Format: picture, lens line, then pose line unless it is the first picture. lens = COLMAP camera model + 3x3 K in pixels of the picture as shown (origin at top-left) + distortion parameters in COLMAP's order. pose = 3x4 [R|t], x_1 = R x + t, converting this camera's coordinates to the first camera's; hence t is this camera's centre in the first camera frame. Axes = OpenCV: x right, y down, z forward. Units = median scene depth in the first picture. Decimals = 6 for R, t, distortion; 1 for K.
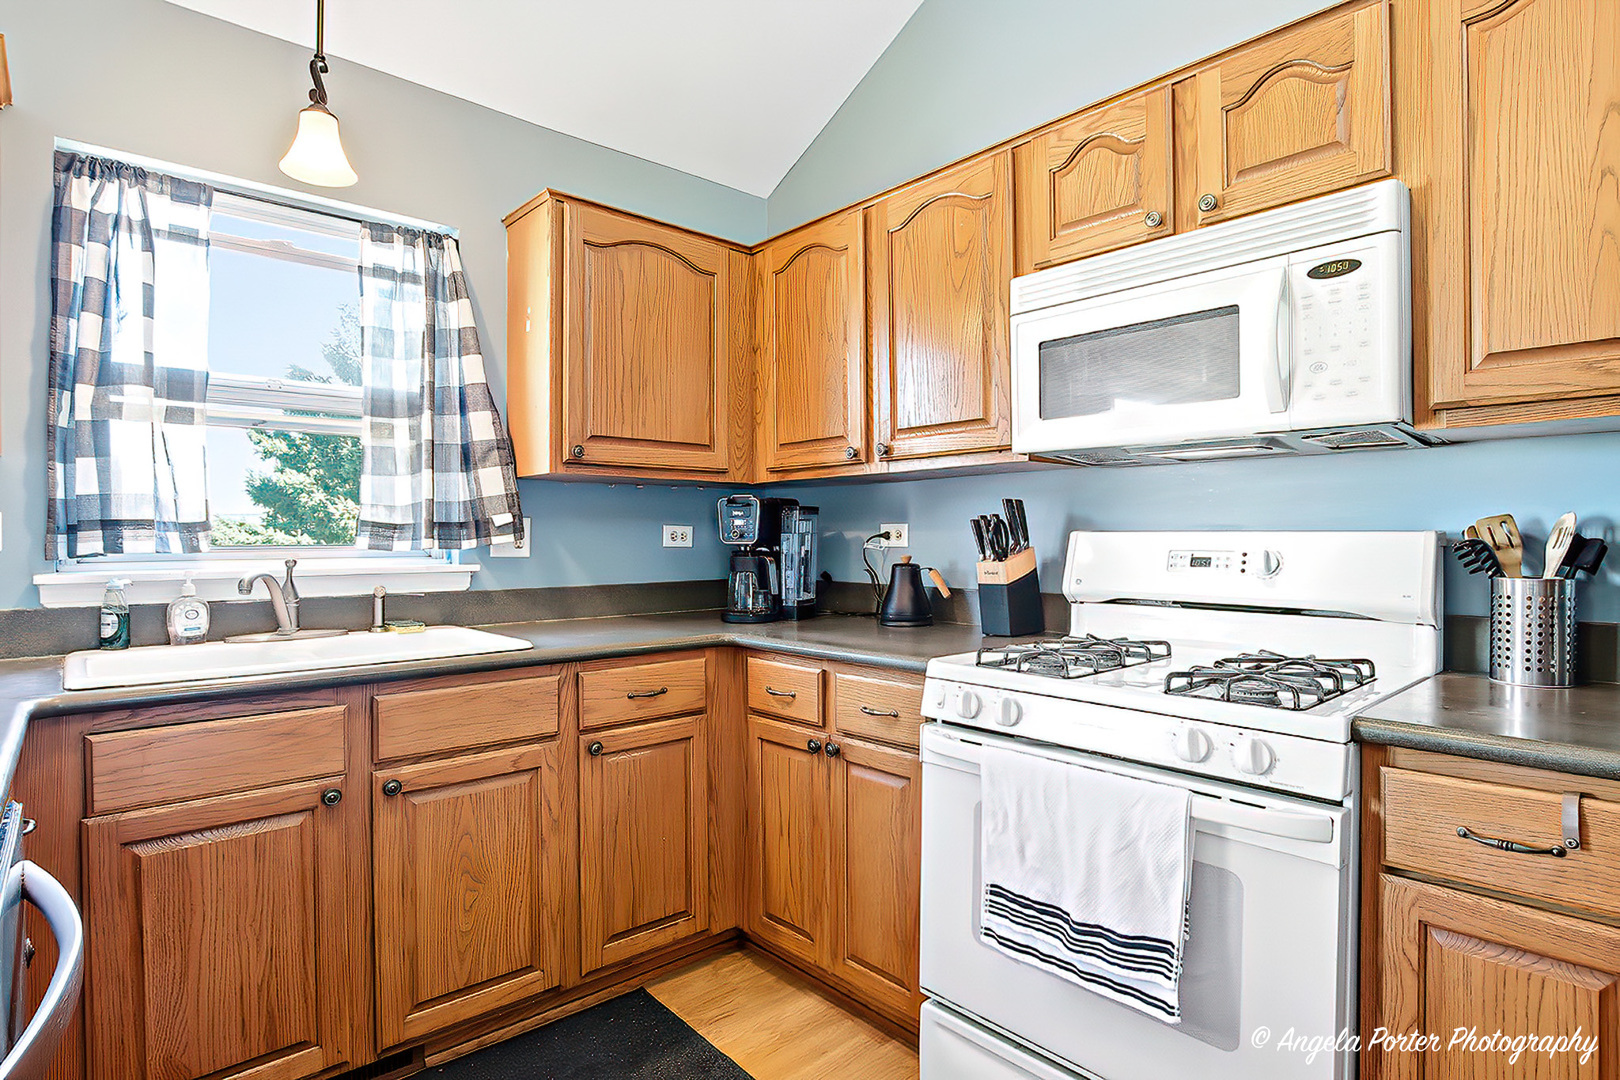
lens RADIAL K [[853.4, 0, 798.6], [0, 853.4, 542.4], [0, 0, 1]] dist [-0.027994, 0.003867]
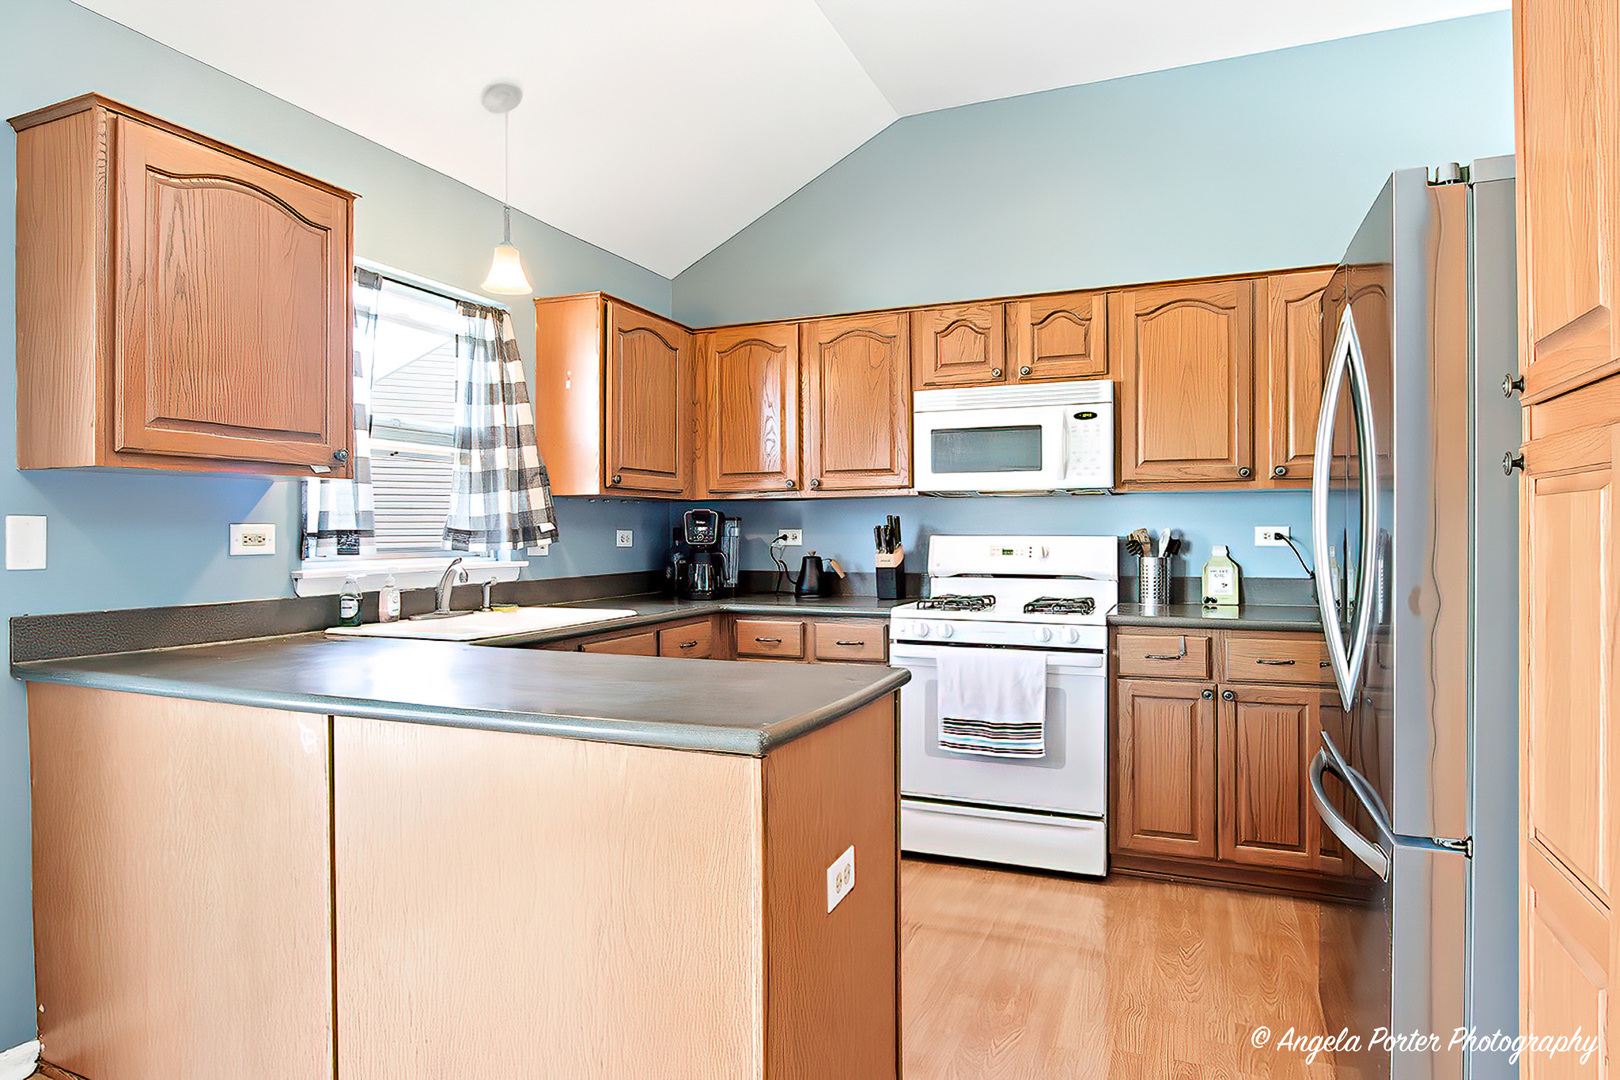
lens RADIAL K [[920.9, 0, 818.9], [0, 920.9, 531.2], [0, 0, 1]] dist [-0.016742, -0.000216]
pose [[0.903202, -0.001182, 0.429213, -0.771795], [0.005028, 0.999957, -0.007828, -0.009768], [-0.429185, 0.009228, 0.903169, -0.648795]]
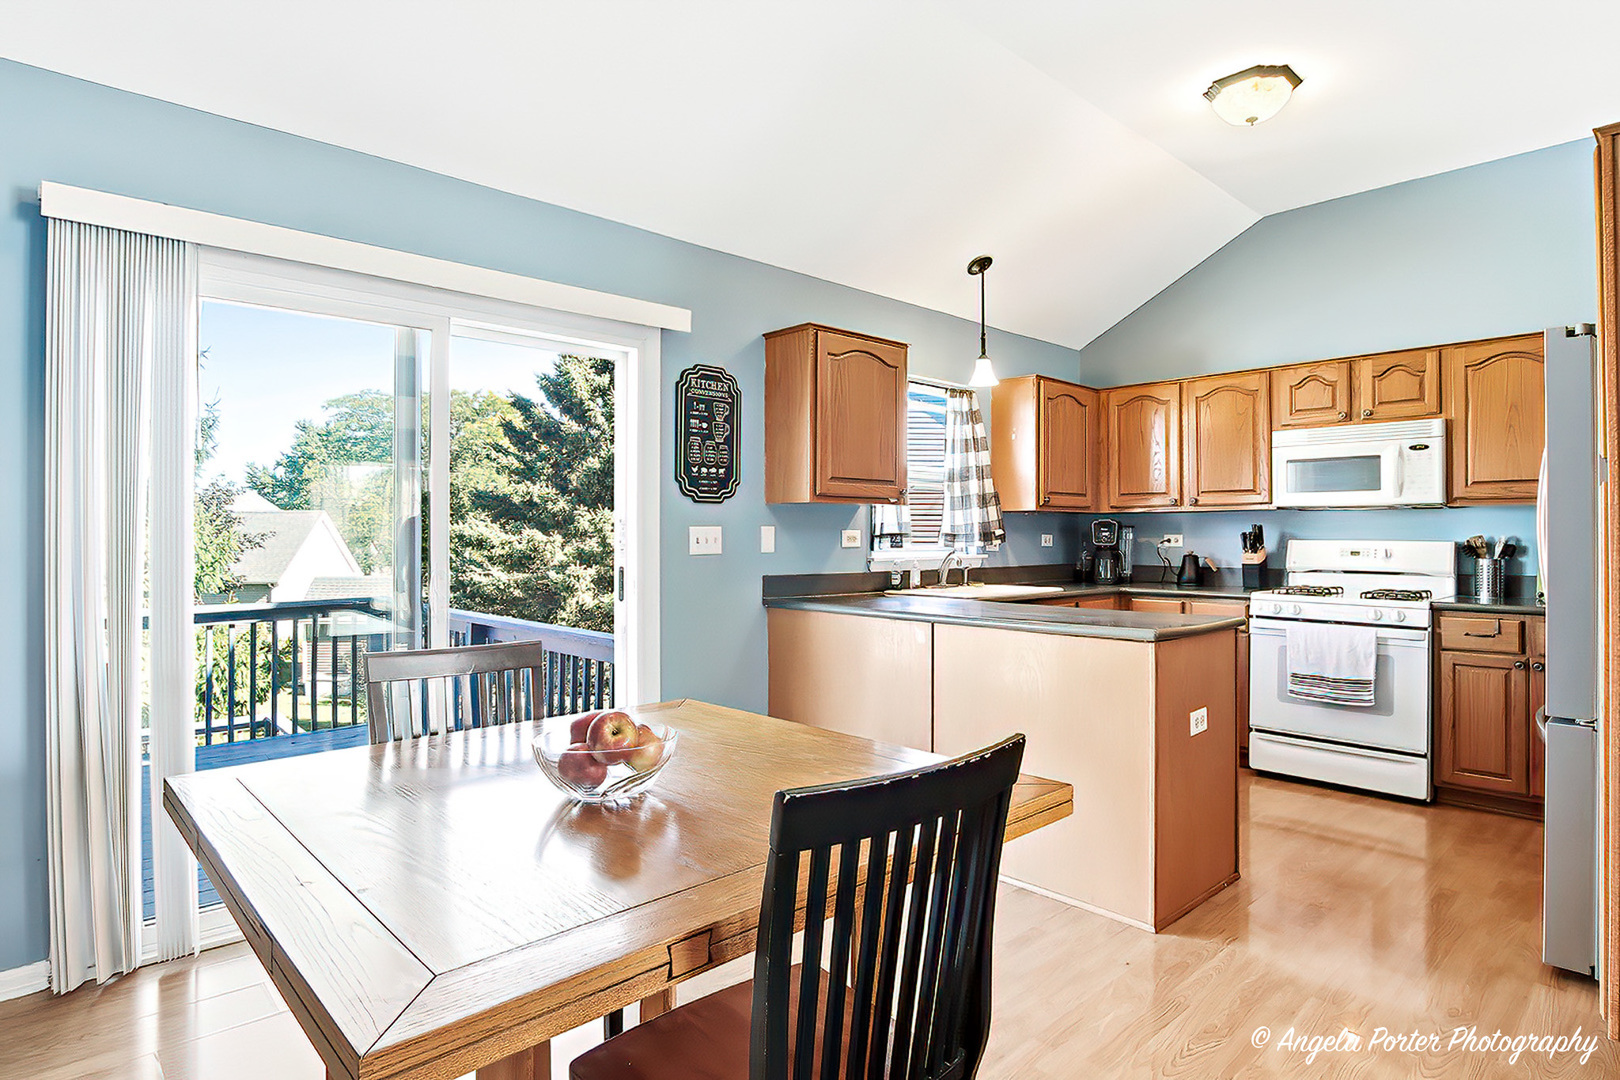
lens RADIAL K [[853.4, 0, 821.9], [0, 853.4, 529.2], [0, 0, 1]] dist [-0.027994, 0.003867]
pose [[0.999829, 0.004608, 0.017923, -1.067520], [-0.004350, 0.999887, -0.014401, -0.004377], [-0.017987, 0.014320, 0.999736, -1.343170]]
